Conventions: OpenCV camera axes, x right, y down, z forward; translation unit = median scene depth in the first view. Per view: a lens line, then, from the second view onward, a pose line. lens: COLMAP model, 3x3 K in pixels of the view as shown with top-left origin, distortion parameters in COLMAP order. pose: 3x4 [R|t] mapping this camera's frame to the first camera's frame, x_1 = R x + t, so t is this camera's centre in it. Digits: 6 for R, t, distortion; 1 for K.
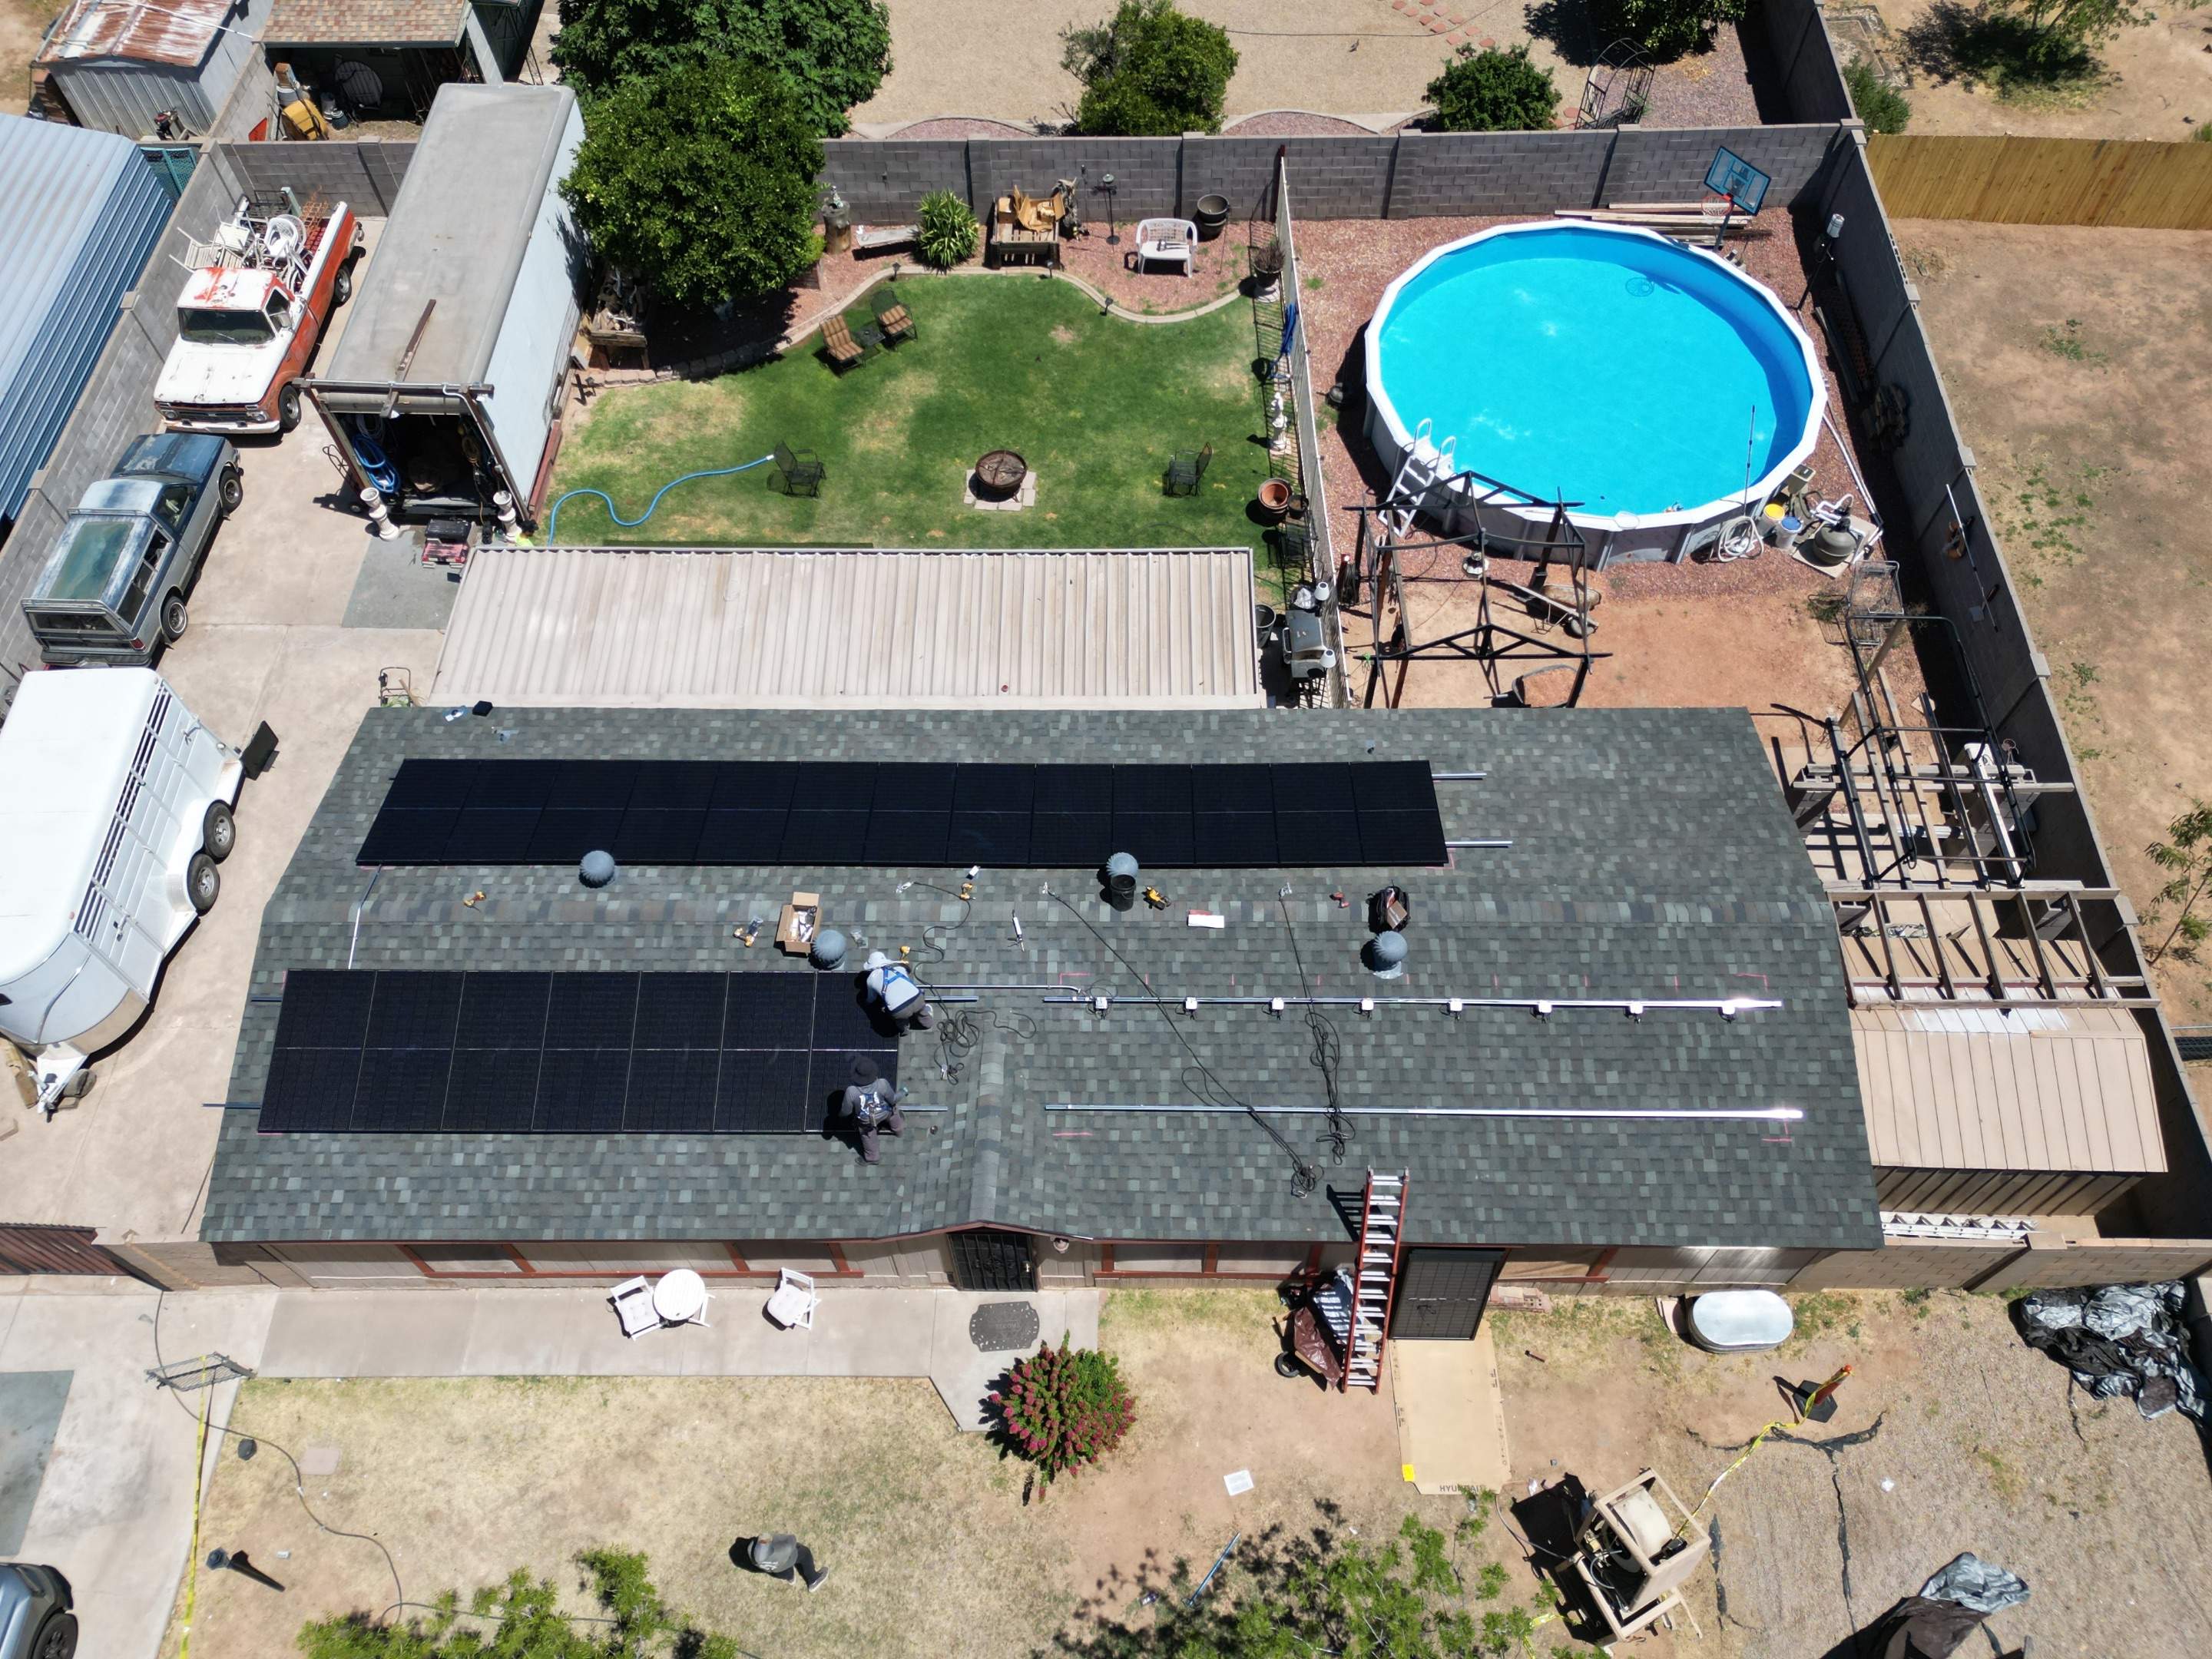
lens RADIAL K [[1779.5, 0, 1106.0], [0, 1779.5, 829.5], [0, 0, 1]] dist [0.095643, -0.105966]
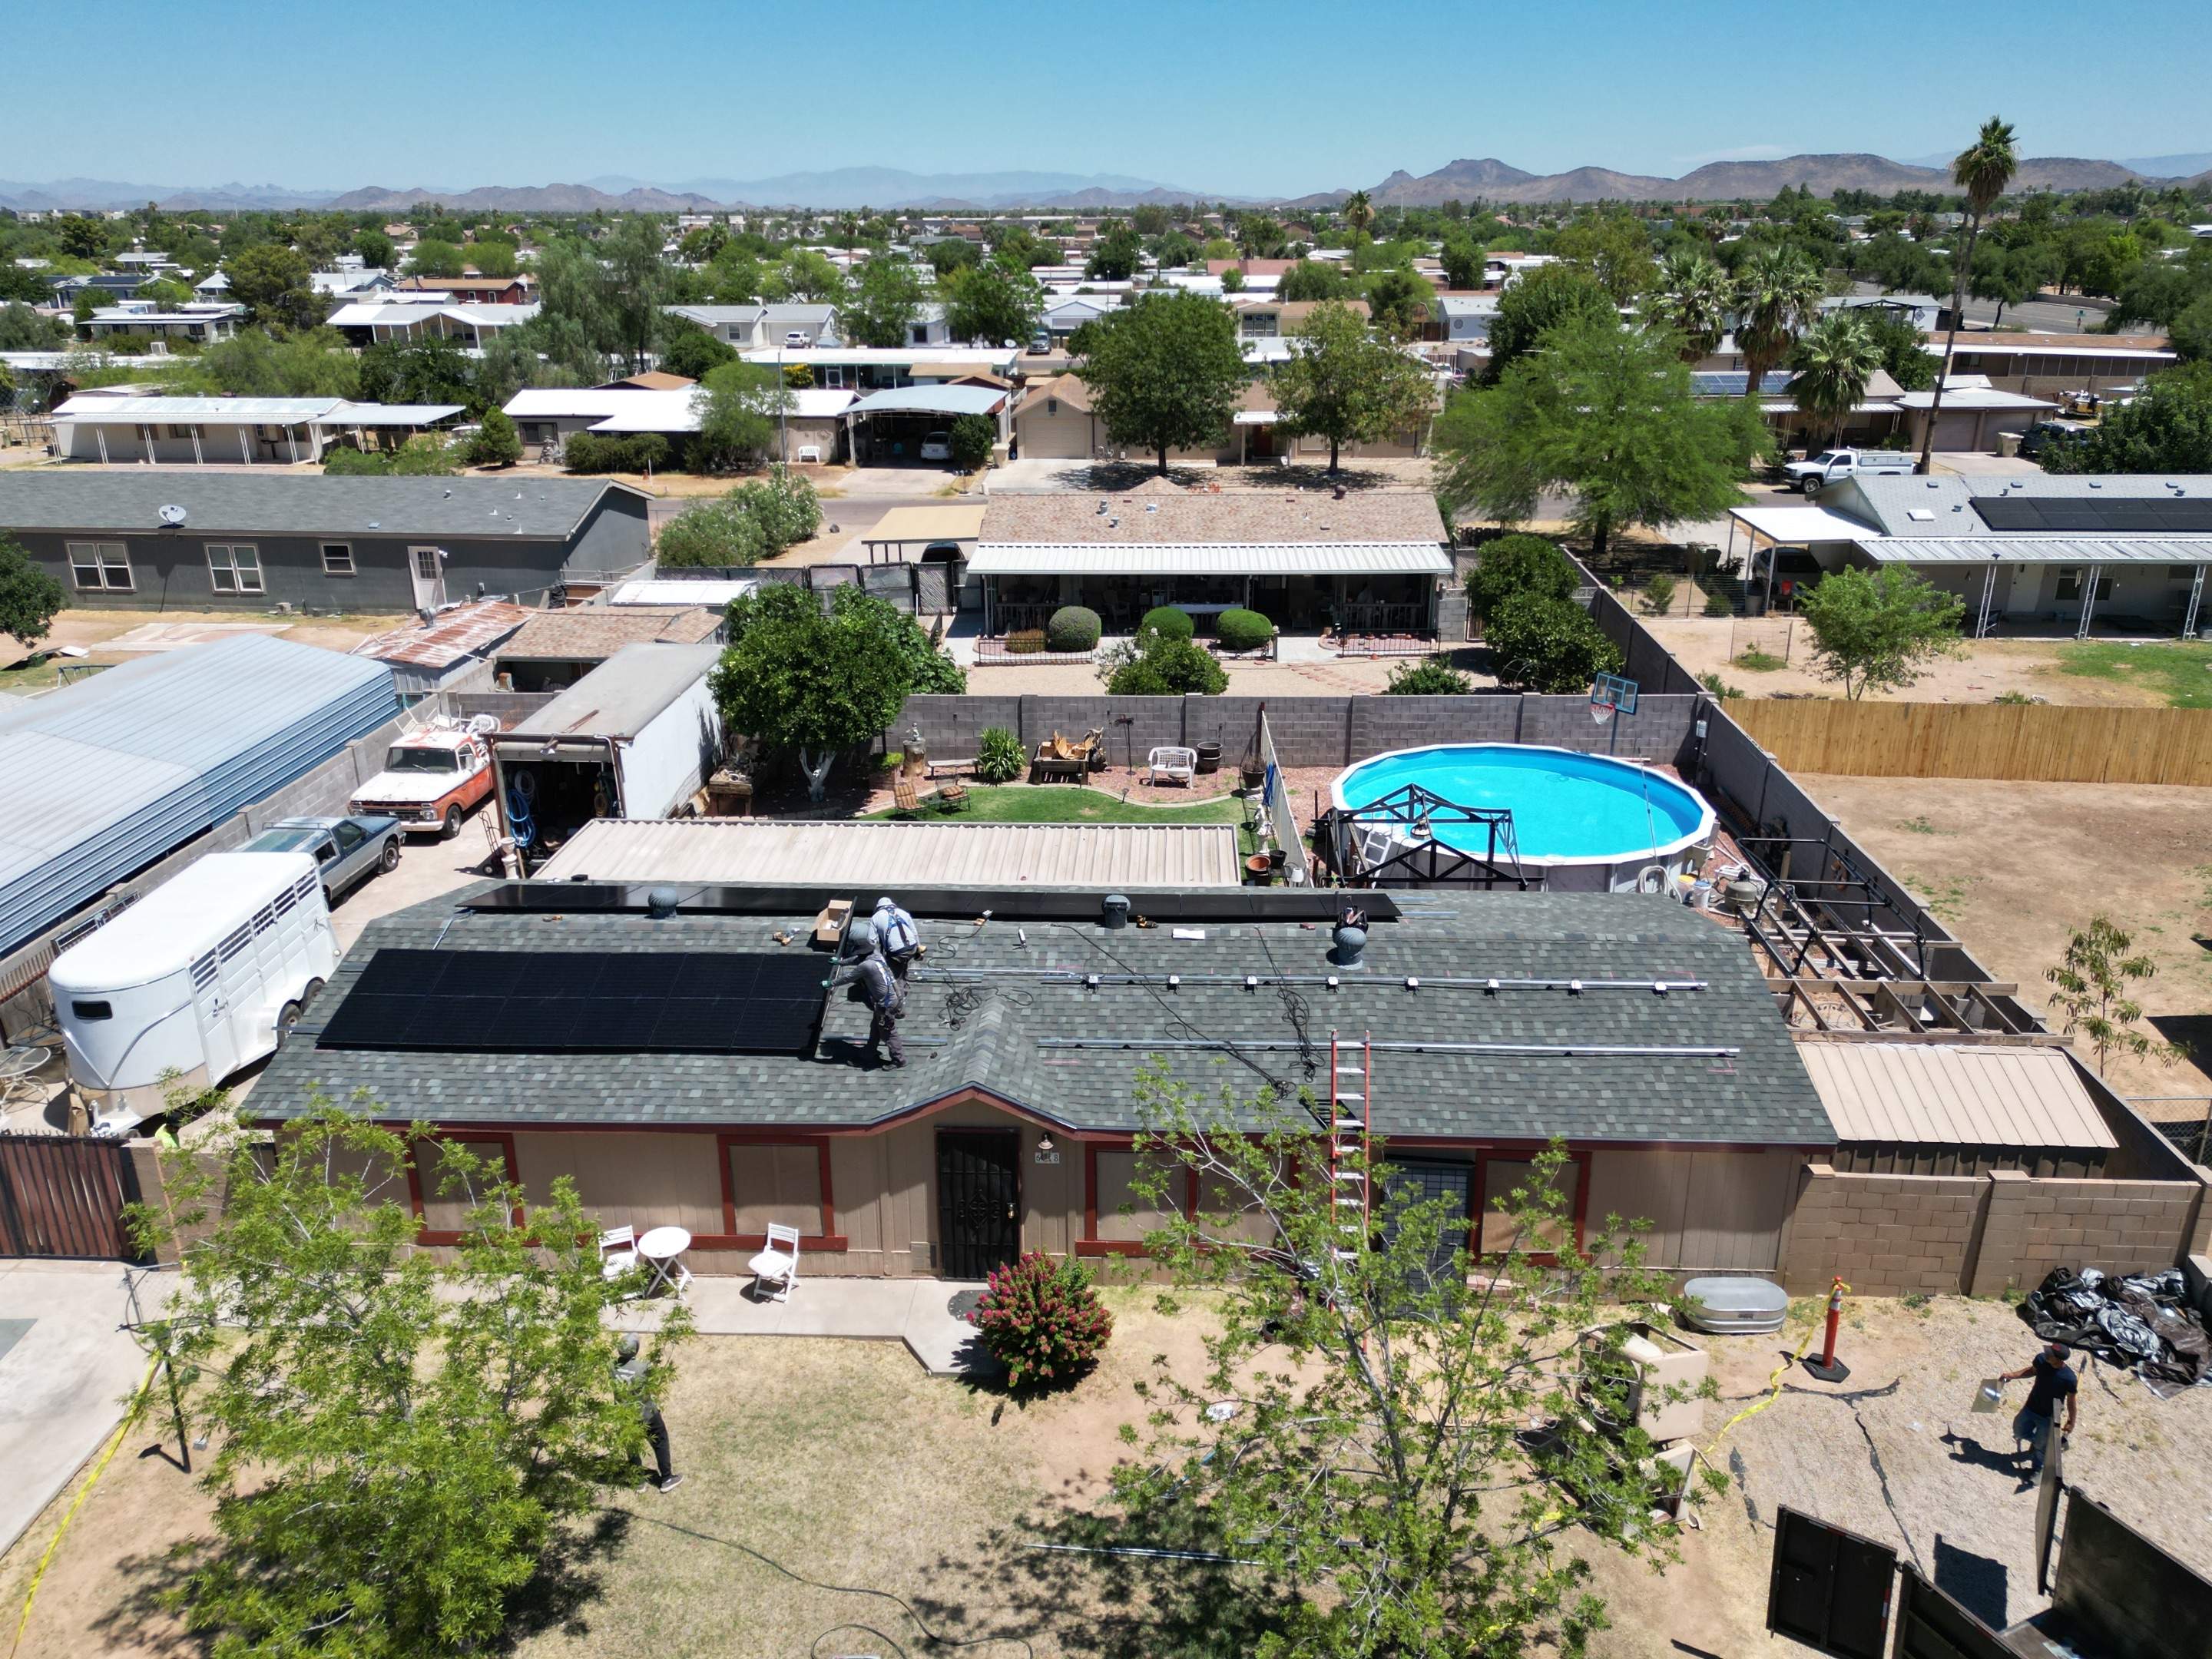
lens RADIAL K [[1824.1, 0, 1106.0], [0, 1824.1, 829.5], [0, 0, 1]] dist [0.134392, -0.194322]
pose [[0.999370, 0.018027, -0.030581, 0.038054], [-0.033355, 0.771690, -0.635123, 0.742496], [0.012149, 0.635743, 0.771805, 0.059349]]
